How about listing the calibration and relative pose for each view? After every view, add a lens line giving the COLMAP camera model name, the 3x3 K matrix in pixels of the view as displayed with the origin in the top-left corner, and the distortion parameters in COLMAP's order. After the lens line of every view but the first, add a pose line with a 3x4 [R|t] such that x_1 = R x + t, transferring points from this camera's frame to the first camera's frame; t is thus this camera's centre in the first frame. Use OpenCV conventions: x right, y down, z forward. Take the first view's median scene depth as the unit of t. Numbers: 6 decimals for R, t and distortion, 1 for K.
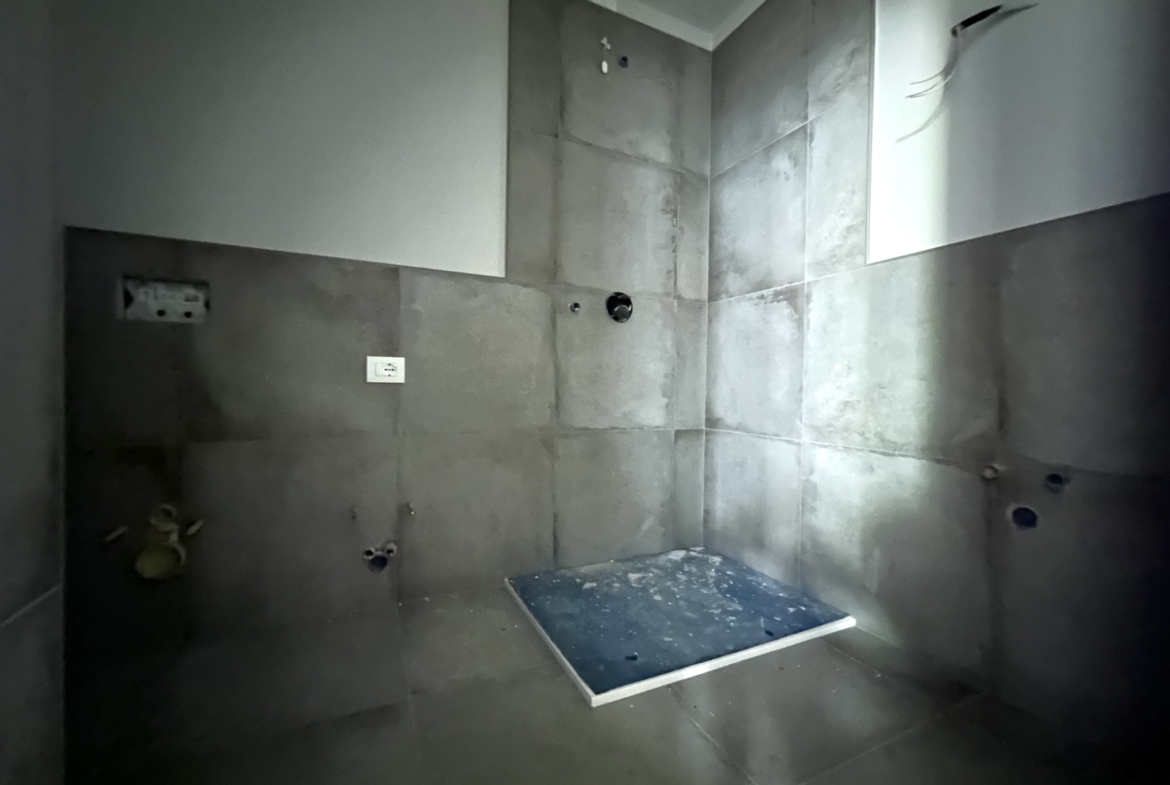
lens RADIAL K [[468.6, 0, 583.7], [0, 468.6, 395.8], [0, 0, 1]] dist [-0.004658, 0.001533]
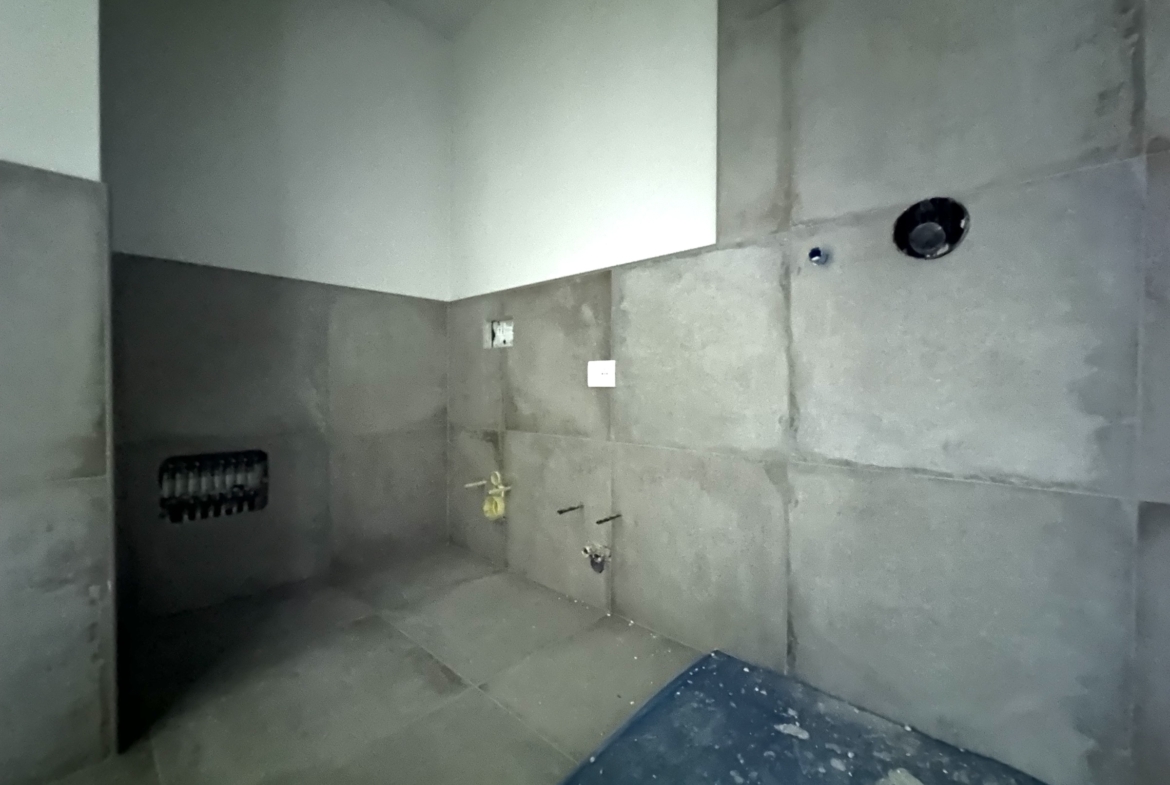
lens RADIAL K [[468.6, 0, 588.8], [0, 468.6, 395.1], [0, 0, 1]] dist [-0.004658, 0.001533]
pose [[0.380436, 0.003367, -0.924801, 0.455297], [-0.014315, 0.999895, -0.002249, -0.006850], [0.924697, 0.014094, 0.380444, 0.544070]]
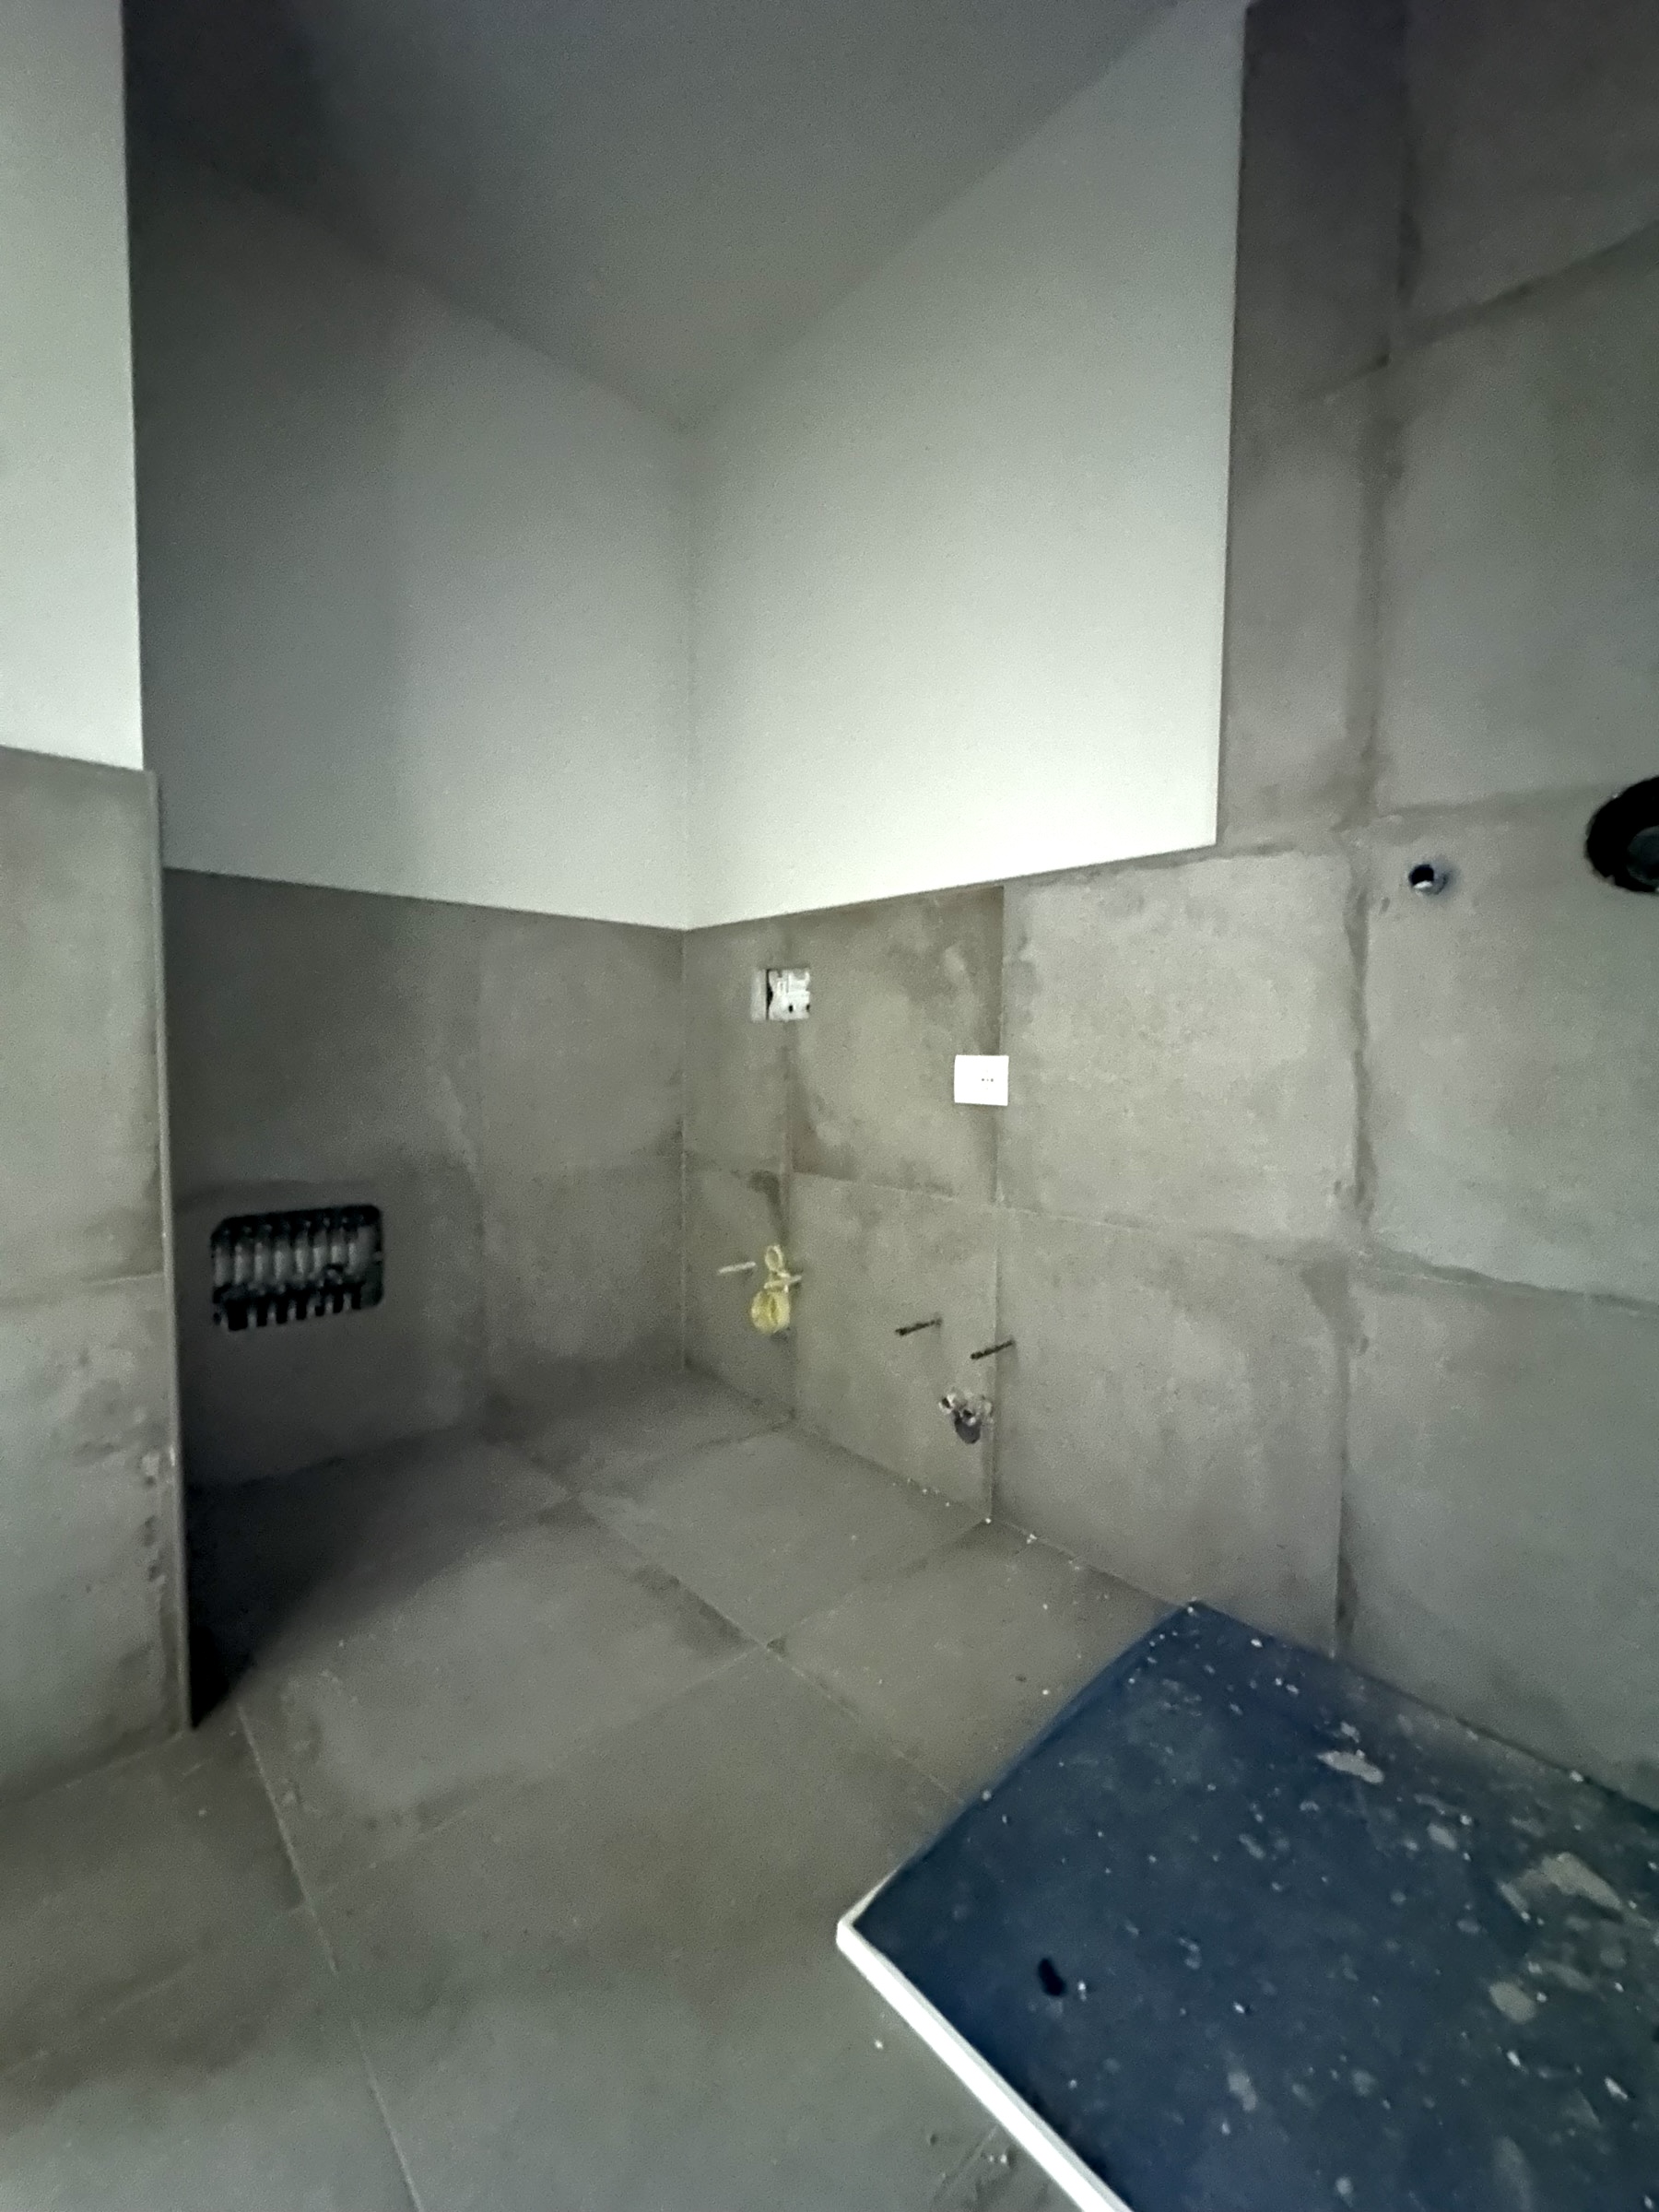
lens RADIAL K [[886.8, 0, 838.2], [0, 886.8, 1105.4], [0, 0, 1]] dist [-0.003970, 0.000781]
pose [[0.307773, 0.045229, -0.950384, 0.457800], [-0.022818, 0.998933, 0.040150, -0.058335], [0.951186, 0.009329, 0.308476, 0.484762]]
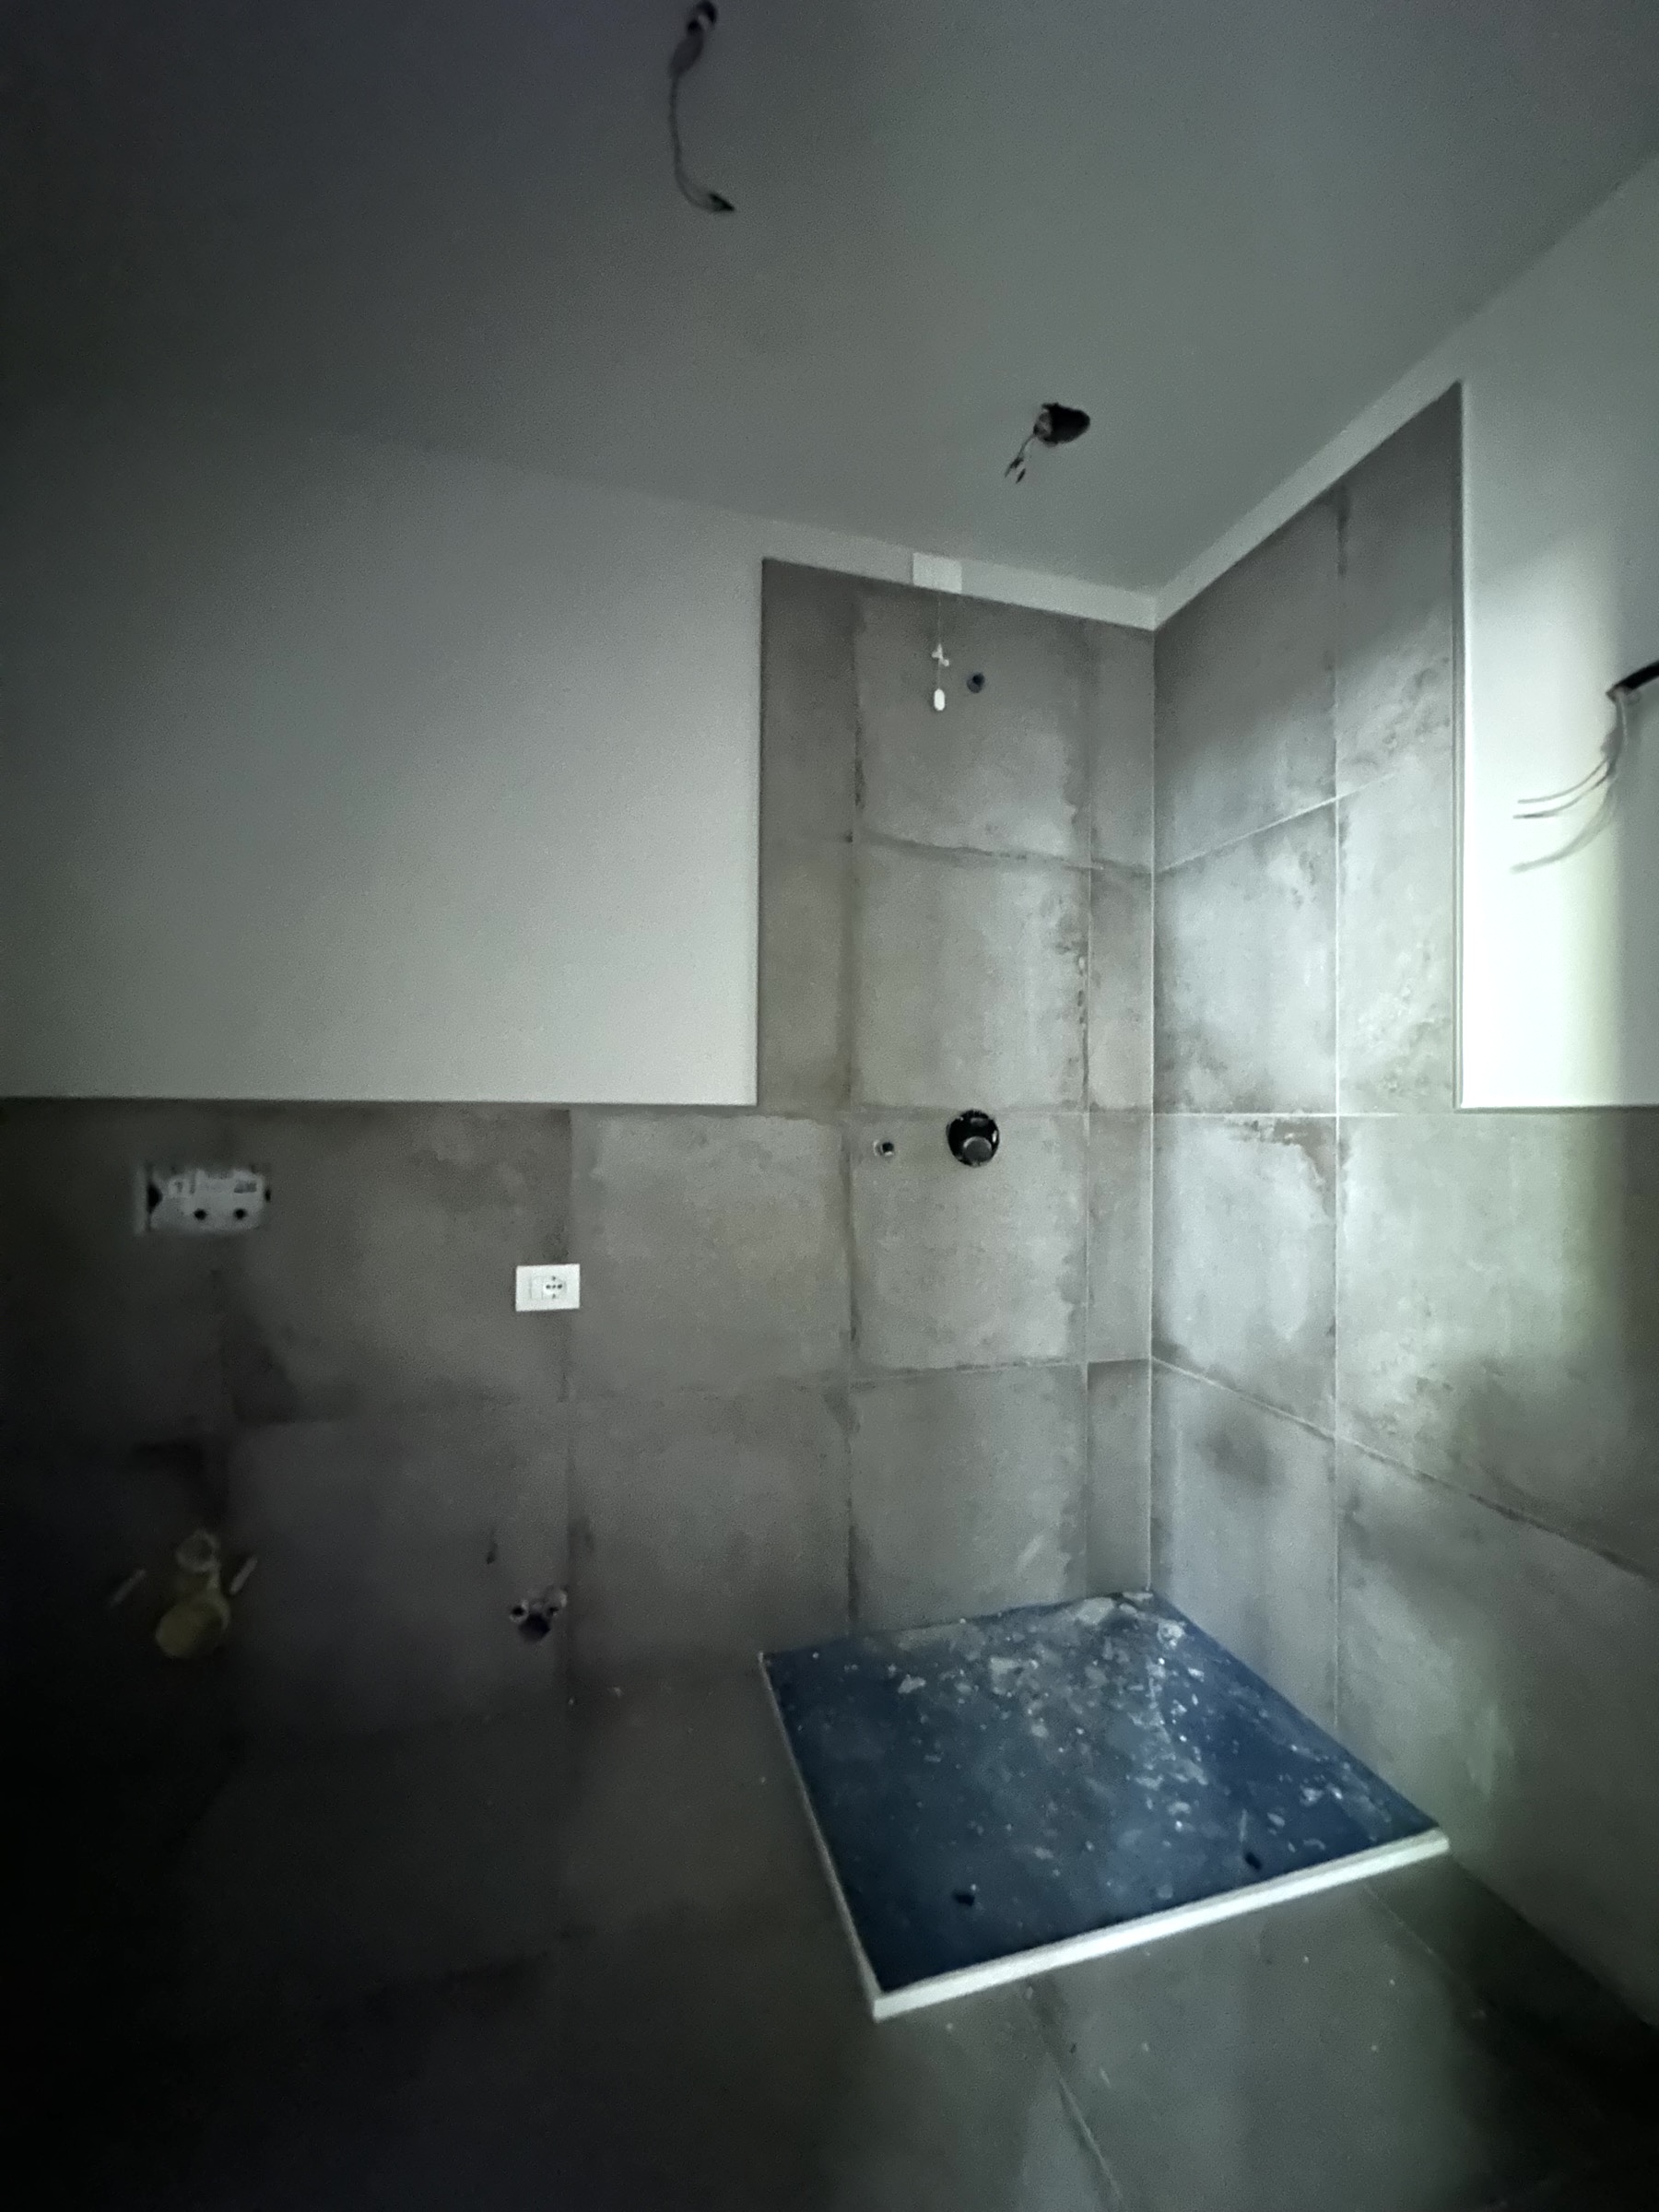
lens RADIAL K [[886.8, 0, 829.2], [0, 886.8, 1108.0], [0, 0, 1]] dist [-0.003970, 0.000781]
pose [[0.986590, -0.009299, -0.162952, 0.090476], [0.005077, 0.999641, -0.026311, -0.225511], [0.163138, 0.025131, 0.986283, -0.022484]]
